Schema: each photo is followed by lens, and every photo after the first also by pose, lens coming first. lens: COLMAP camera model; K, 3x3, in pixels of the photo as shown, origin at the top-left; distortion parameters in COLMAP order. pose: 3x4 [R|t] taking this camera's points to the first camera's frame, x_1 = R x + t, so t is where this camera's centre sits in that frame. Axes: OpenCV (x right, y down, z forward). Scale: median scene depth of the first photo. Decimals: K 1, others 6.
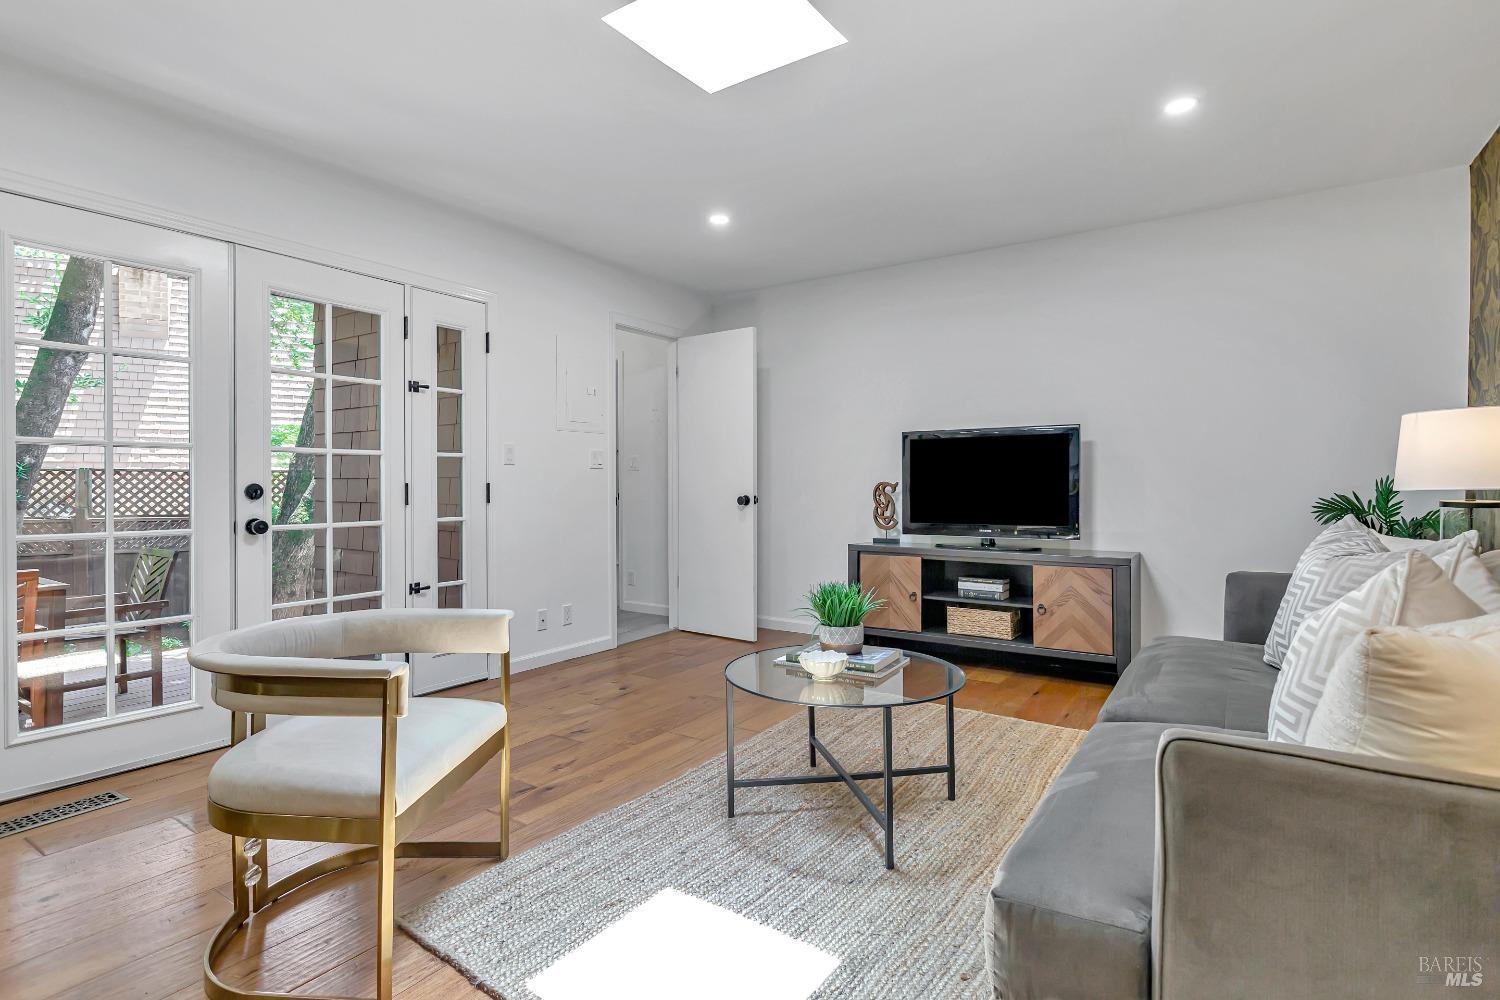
lens RADIAL K [[762.8, 0, 751.0], [0, 762.8, 483.3], [0, 0, 1]] dist [0.002182, 0.000110]
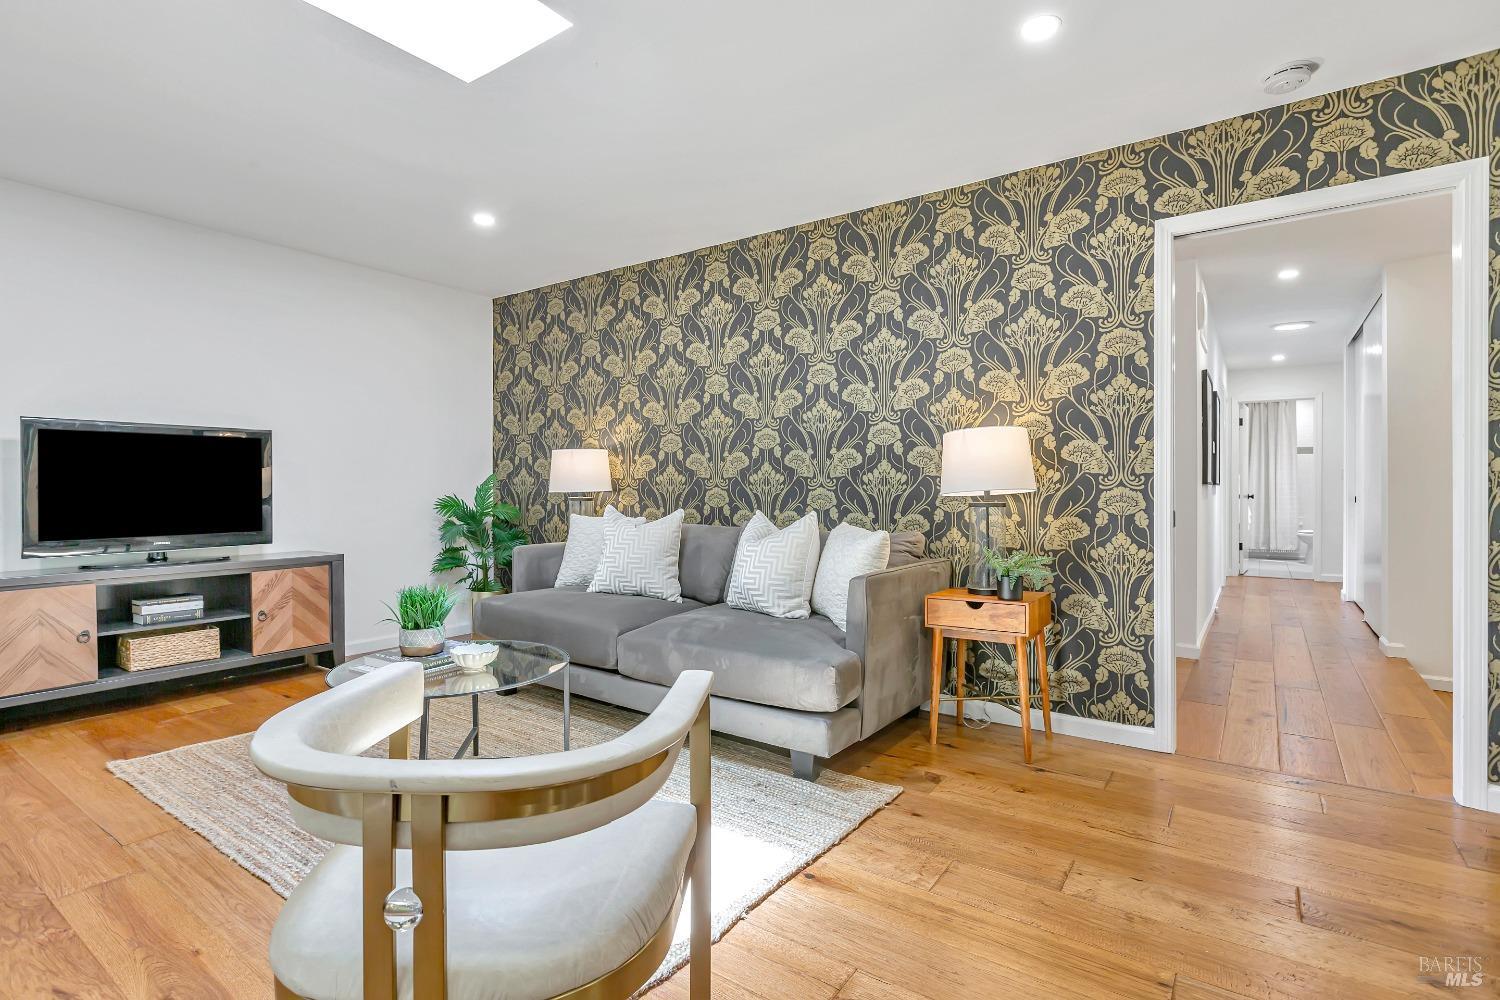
lens RADIAL K [[722.2, 0, 746.9], [0, 722.2, 488.3], [0, 0, 1]] dist [-0.002263, -0.000298]
pose [[0.016626, -0.001600, 0.999861, -0.520992], [-0.003290, 0.999993, 0.001655, -0.003703], [-0.999856, -0.003317, 0.016620, 0.341862]]
